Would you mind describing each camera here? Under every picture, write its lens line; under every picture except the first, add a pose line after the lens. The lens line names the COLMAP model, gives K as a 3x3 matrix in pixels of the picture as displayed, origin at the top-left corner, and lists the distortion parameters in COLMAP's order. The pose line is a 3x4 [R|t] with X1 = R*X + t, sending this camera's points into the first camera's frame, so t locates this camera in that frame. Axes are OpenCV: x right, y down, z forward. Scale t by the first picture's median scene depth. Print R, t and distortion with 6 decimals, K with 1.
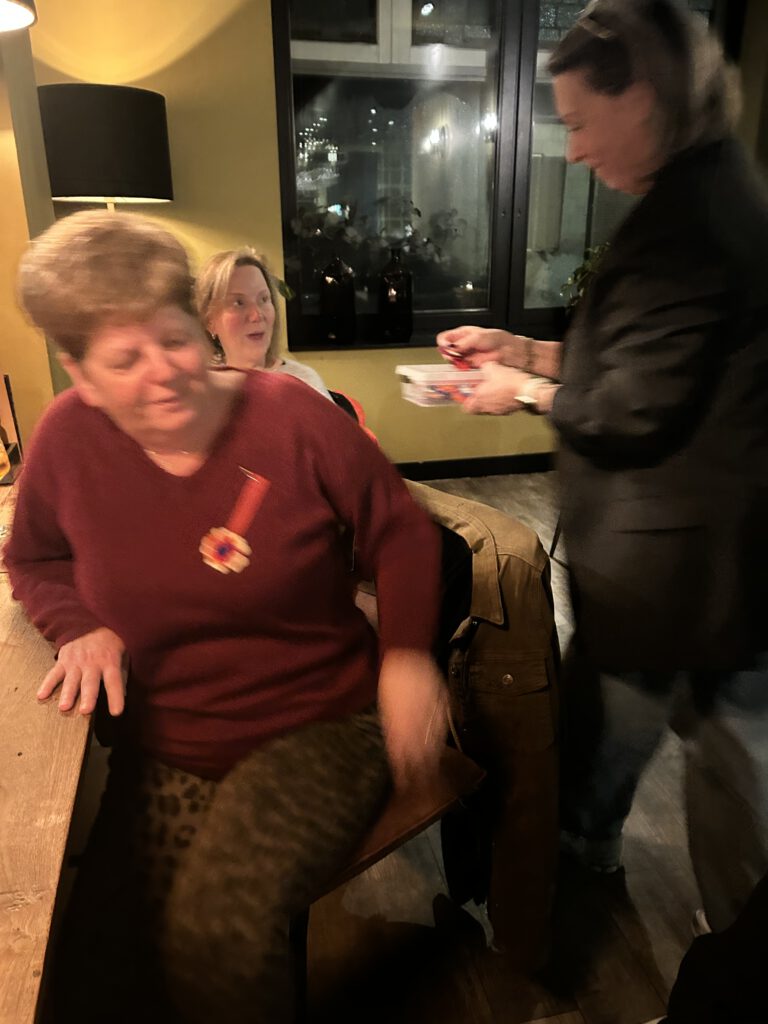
lens RADIAL K [[779.7, 0, 384.0], [0, 779.7, 512.0], [0, 0, 1]] dist [-0.003296, -0.009268]
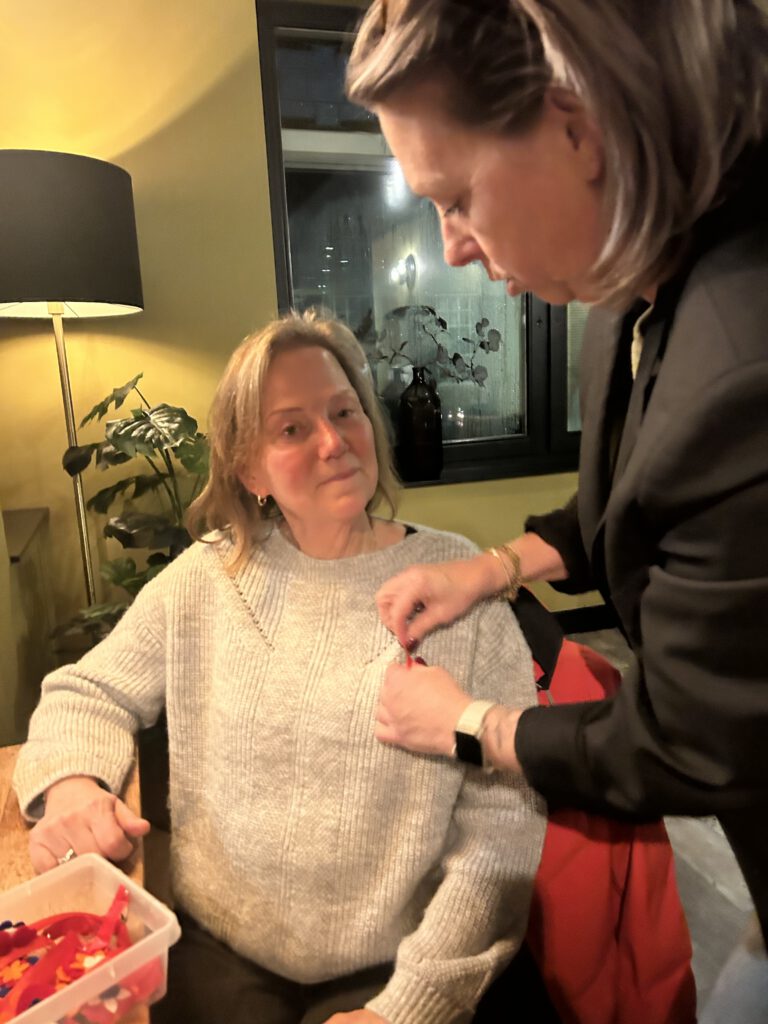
lens RADIAL K [[779.7, 0, 384.0], [0, 779.7, 512.0], [0, 0, 1]] dist [-0.003296, -0.009268]
pose [[0.996420, -0.053500, 0.065461, -0.082581], [0.063568, 0.984589, -0.162922, -0.059995], [-0.055736, 0.166500, 0.984465, 0.232394]]
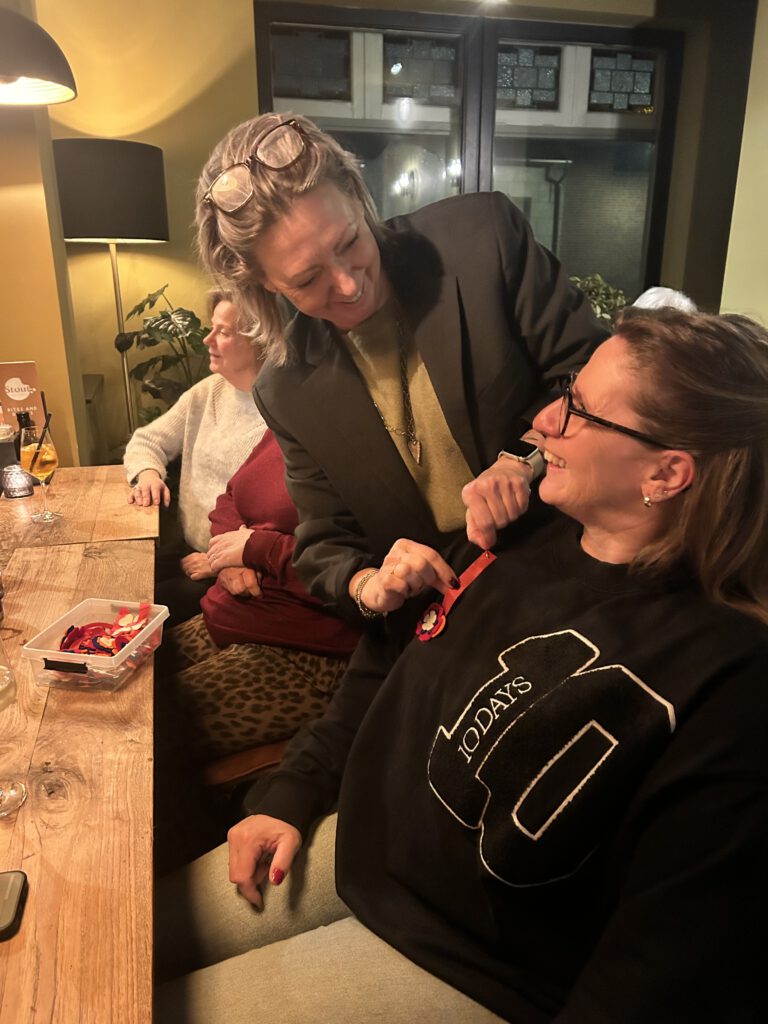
lens RADIAL K [[755.1, 0, 369.5], [0, 755.1, 512.1], [0, 0, 1]] dist [-0.002697, -0.003049]
pose [[0.999864, -0.005297, 0.015629, -0.003443], [0.005783, 0.999497, -0.031186, 0.016324], [-0.015456, 0.031272, 0.999391, -0.054997]]
